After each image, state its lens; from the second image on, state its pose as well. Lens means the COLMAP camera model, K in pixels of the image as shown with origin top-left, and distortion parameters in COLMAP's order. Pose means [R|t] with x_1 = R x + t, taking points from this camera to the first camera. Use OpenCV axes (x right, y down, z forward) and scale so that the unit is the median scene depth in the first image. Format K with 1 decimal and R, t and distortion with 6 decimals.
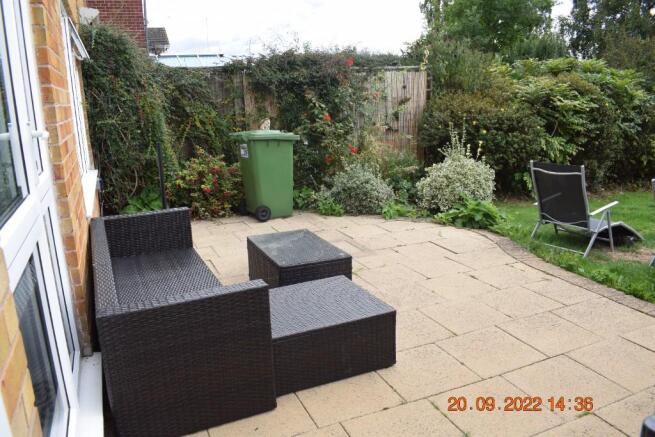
lens RADIAL K [[517.3, 0, 334.9], [0, 517.3, 221.0], [0, 0, 1]] dist [-0.088470, 0.012563]
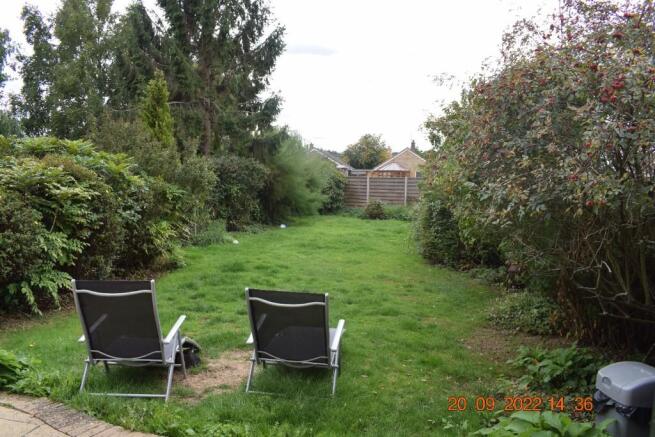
lens RADIAL K [[517.3, 0, 334.9], [0, 517.3, 221.0], [0, 0, 1]] dist [-0.088470, 0.012563]
pose [[0.544920, -0.037707, 0.837640, 0.010809], [0.171752, 0.982826, -0.067489, -0.053424], [-0.820709, 0.180642, 0.542038, 0.201981]]
